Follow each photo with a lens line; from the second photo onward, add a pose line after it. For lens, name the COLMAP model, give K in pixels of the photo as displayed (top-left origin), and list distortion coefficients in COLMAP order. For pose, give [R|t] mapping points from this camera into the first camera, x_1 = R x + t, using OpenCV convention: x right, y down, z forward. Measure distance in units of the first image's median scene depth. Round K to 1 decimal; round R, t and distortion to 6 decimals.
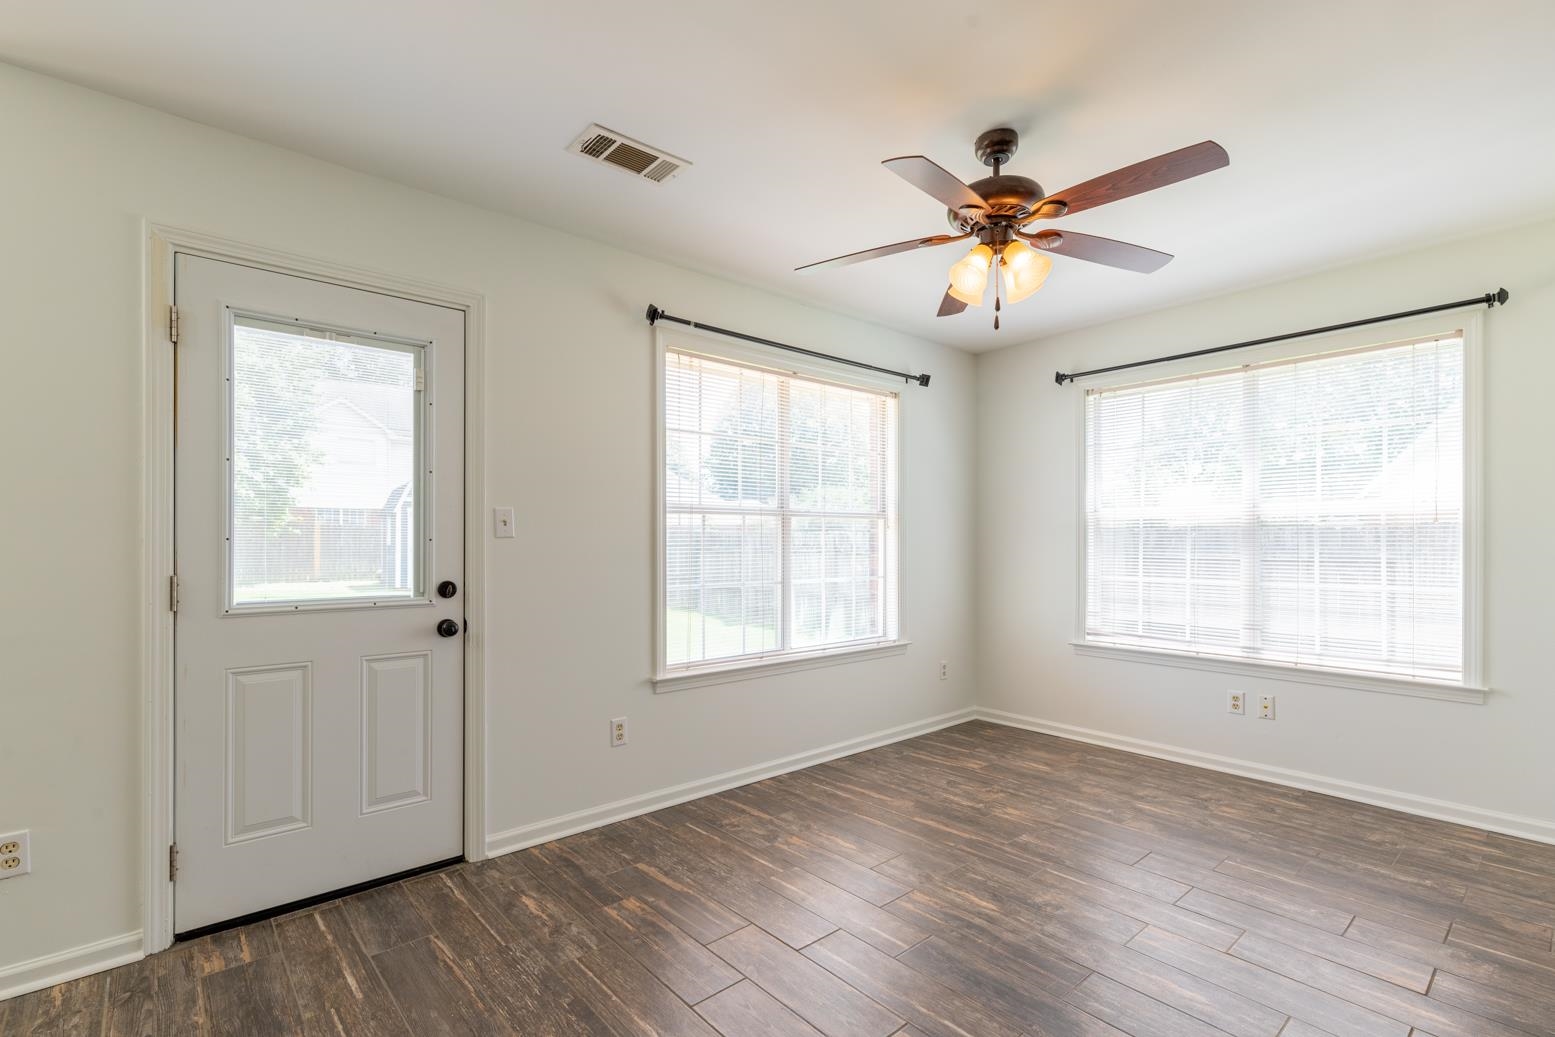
lens RADIAL K [[715.3, 0, 771.5], [0, 715.3, 540.6], [0, 0, 1]] dist [0.002817, 0.000278]
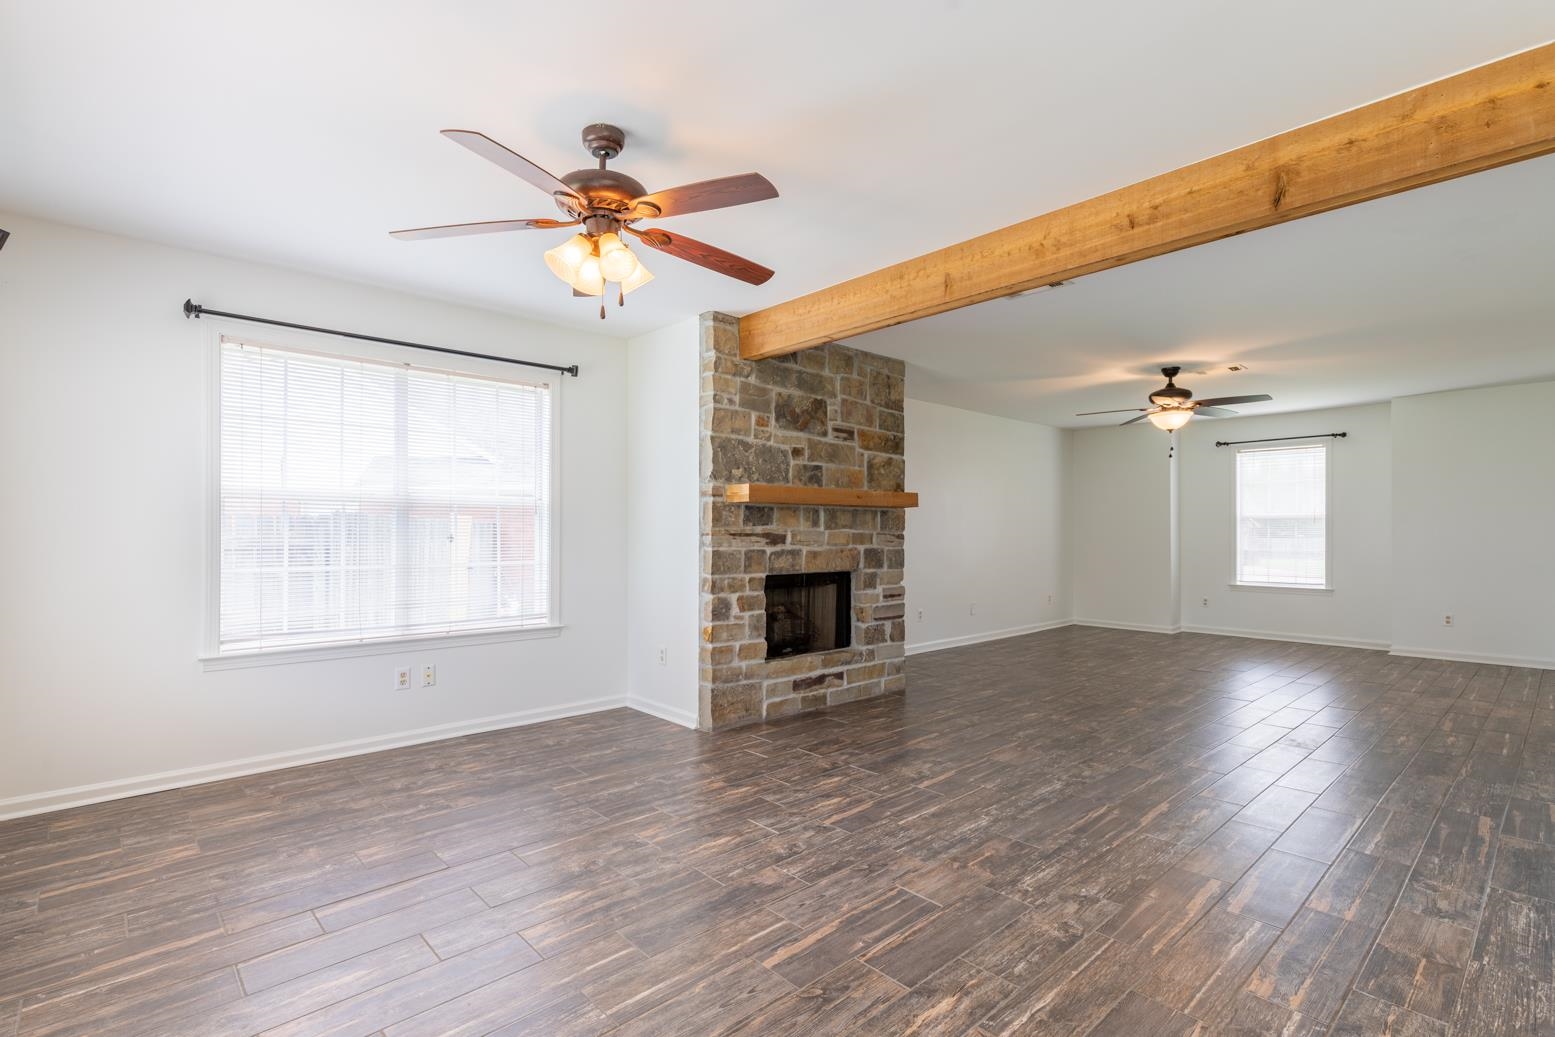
lens RADIAL K [[724.5, 0, 789.9], [0, 724.5, 529.5], [0, 0, 1]] dist [0.000779, -0.000251]
pose [[-0.044922, 0.001384, 0.998990, -0.561999], [-0.006702, 0.999976, -0.001687, 0.002787], [-0.998968, -0.006771, -0.044912, 0.589048]]
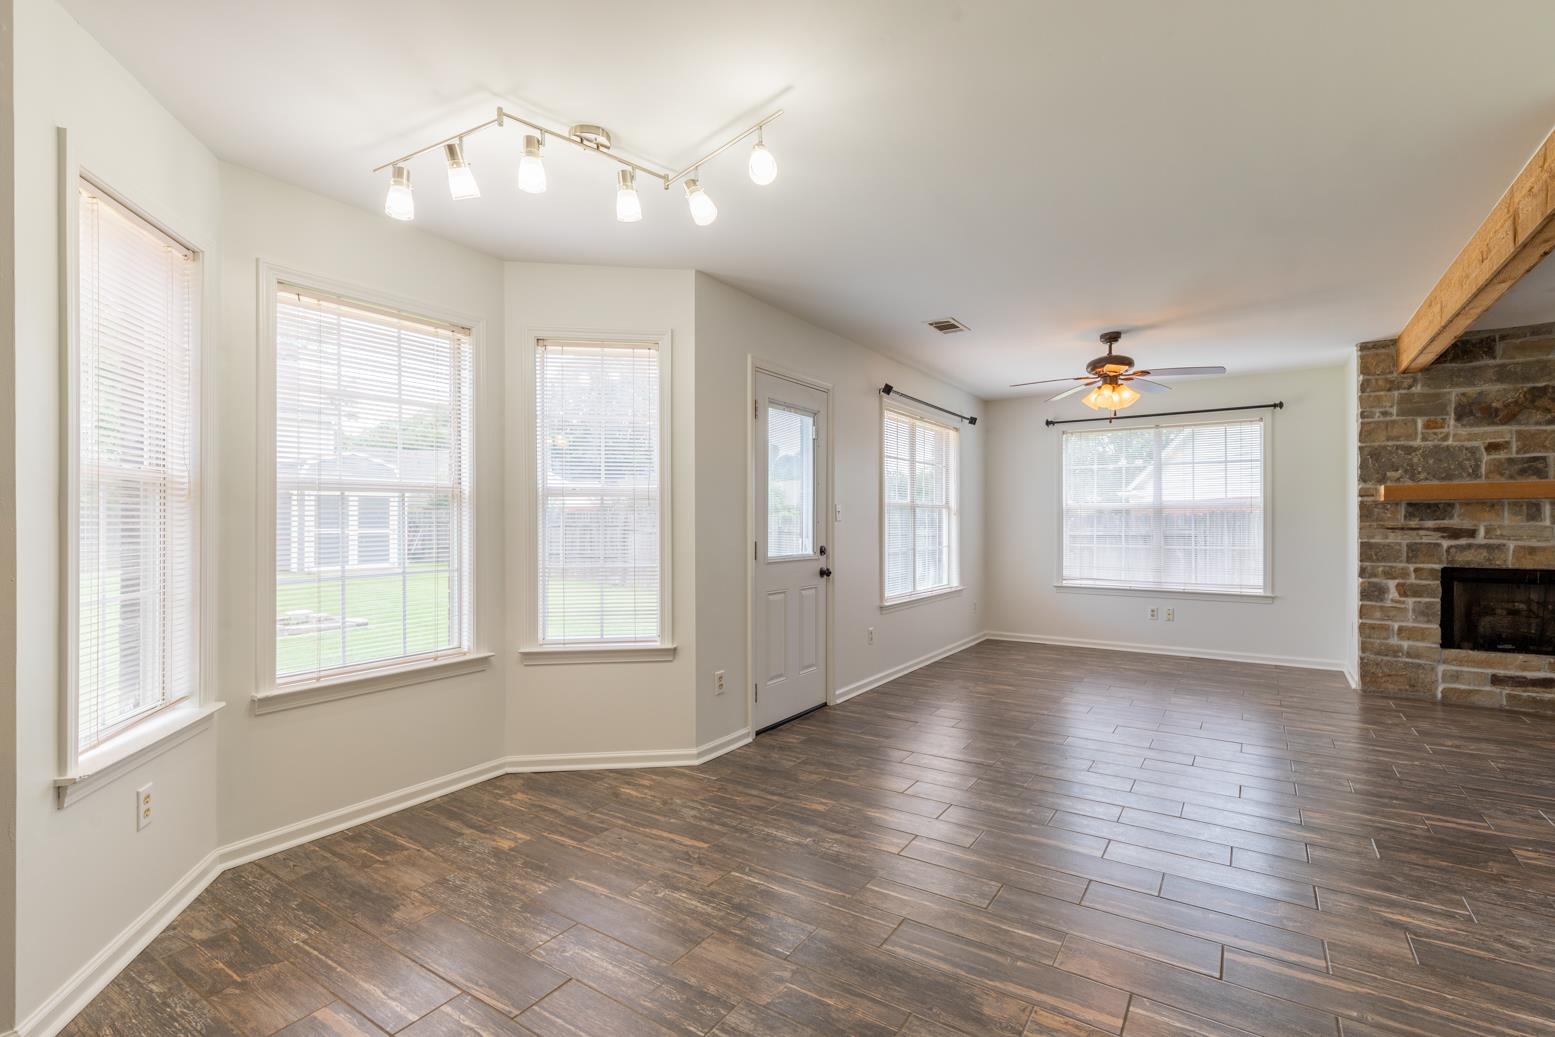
lens RADIAL K [[726.7, 0, 778.2], [0, 726.7, 520.2], [0, 0, 1]] dist [0.010448, 0.000481]
pose [[0.962025, 0.001818, 0.272954, -0.930469], [-0.001405, 0.999998, -0.001708, -0.003183], [-0.272956, 0.001260, 0.962026, -0.616529]]
